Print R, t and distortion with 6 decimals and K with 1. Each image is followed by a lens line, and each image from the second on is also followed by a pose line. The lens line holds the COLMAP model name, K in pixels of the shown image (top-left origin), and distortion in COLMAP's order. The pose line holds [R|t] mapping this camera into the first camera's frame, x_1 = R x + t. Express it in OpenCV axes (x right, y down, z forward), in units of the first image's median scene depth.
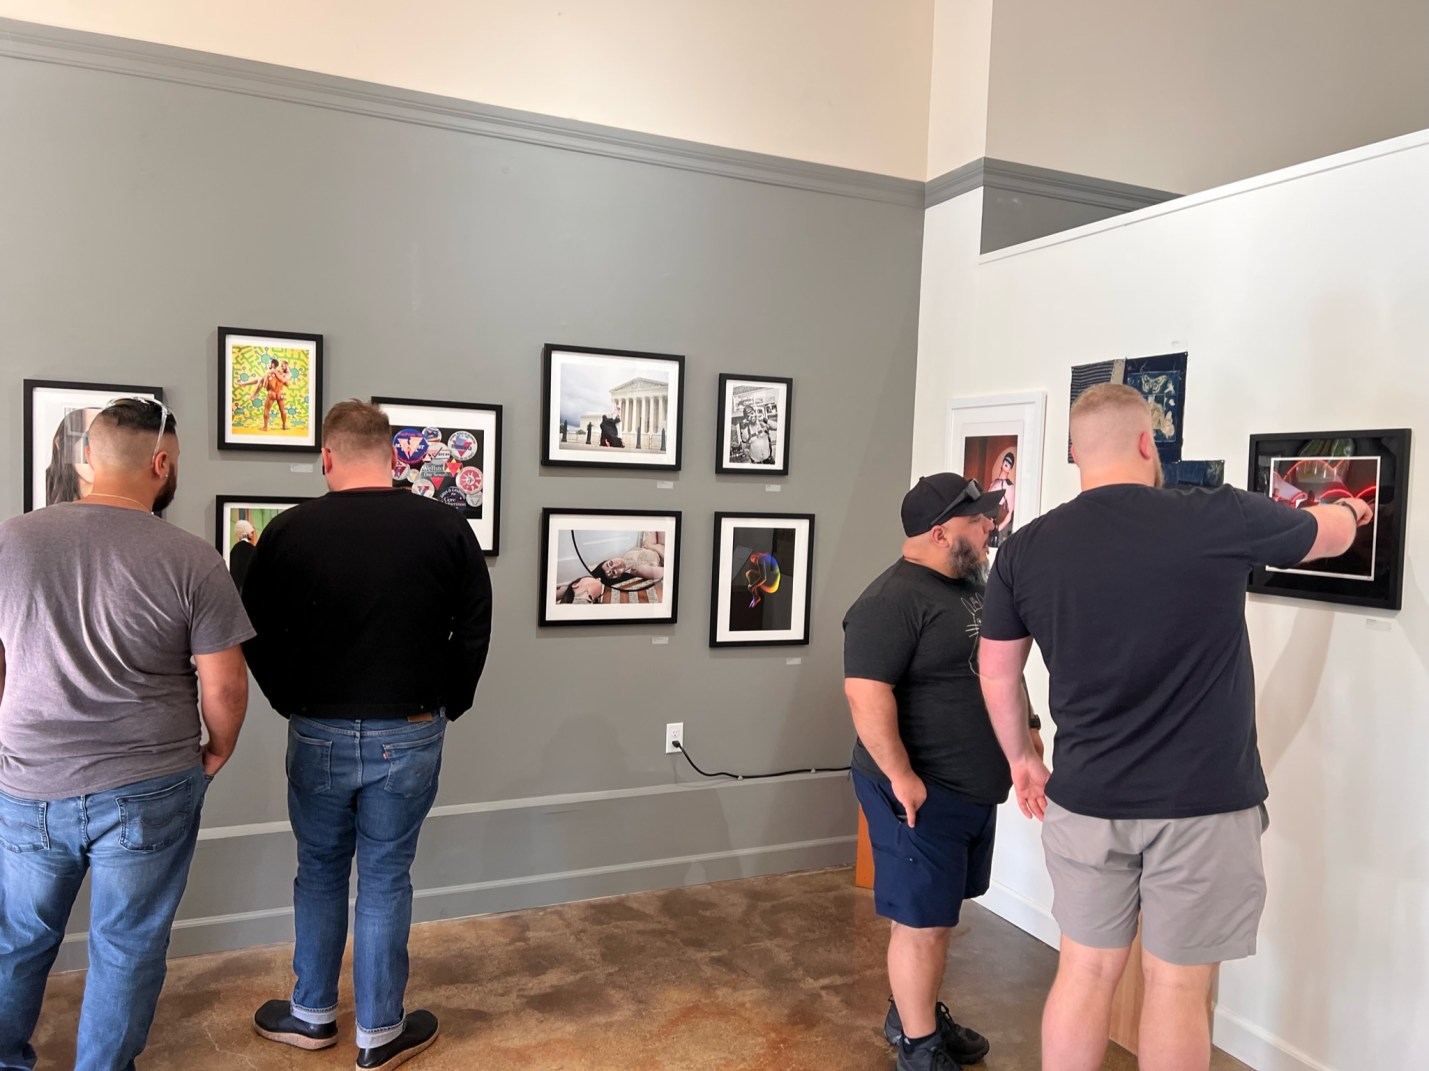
lens RADIAL K [[1043.9, 0, 704.6], [0, 1043.9, 541.5], [0, 0, 1]] dist [0.050349, -0.062453]
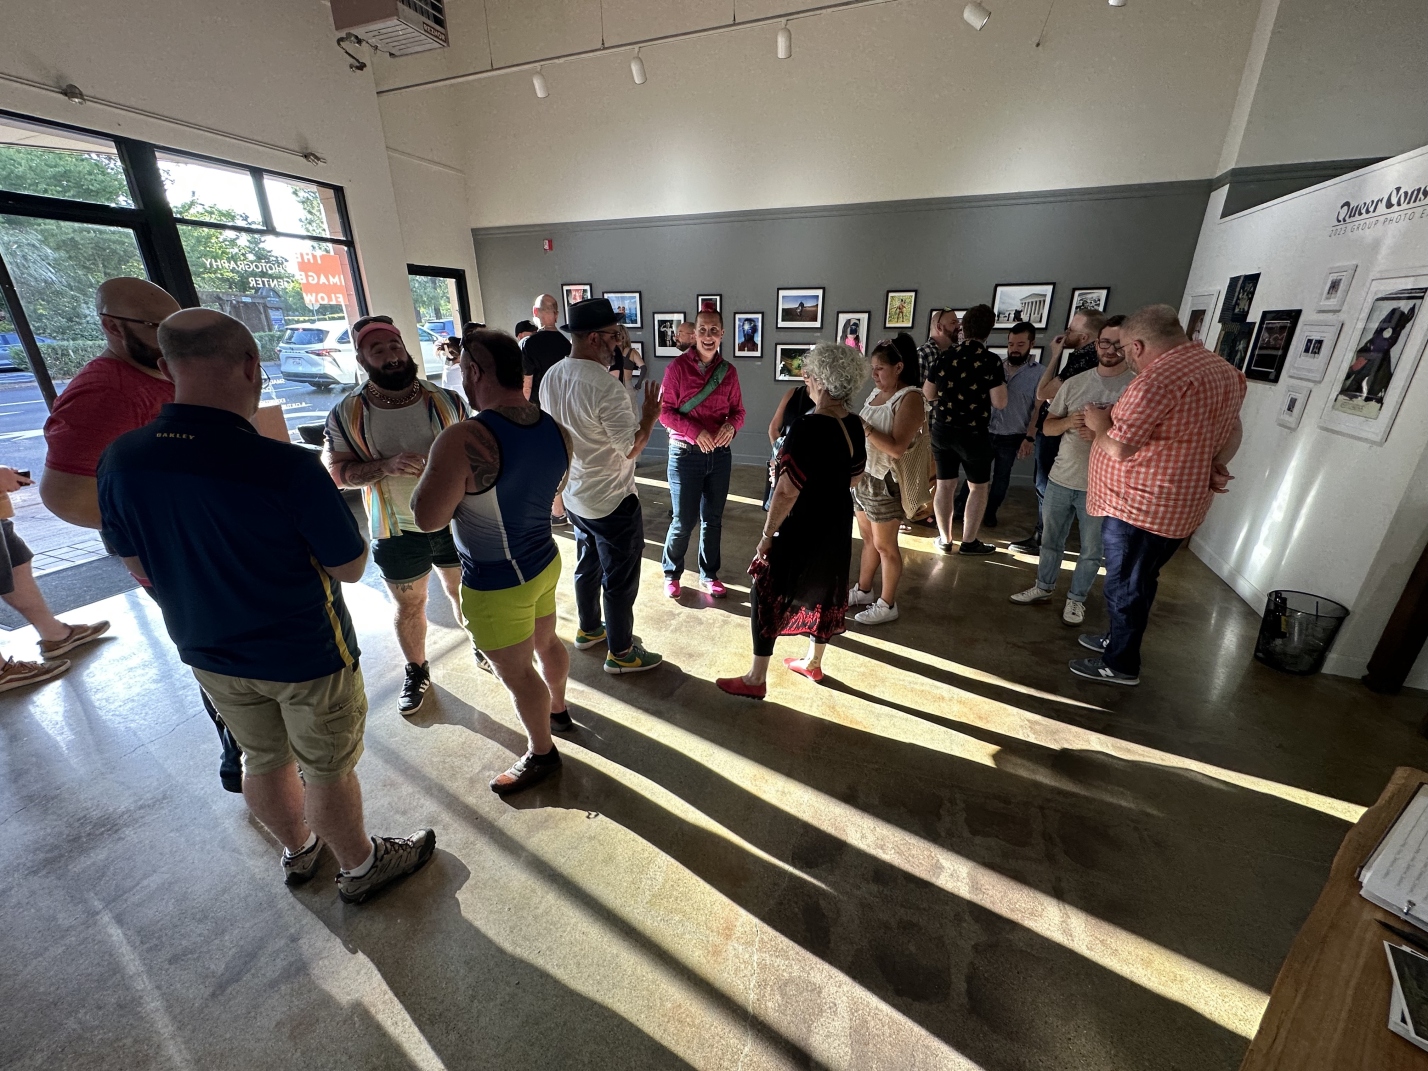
lens RADIAL K [[582.2, 0, 712.4], [0, 582.2, 547.7], [0, 0, 1]] dist [-0.002643, 0.000116]
pose [[0.706324, 0.220288, -0.672740, 0.531824], [-0.011746, 0.953864, 0.300009, 0.027933], [0.707791, -0.204002, 0.676325, -0.760754]]
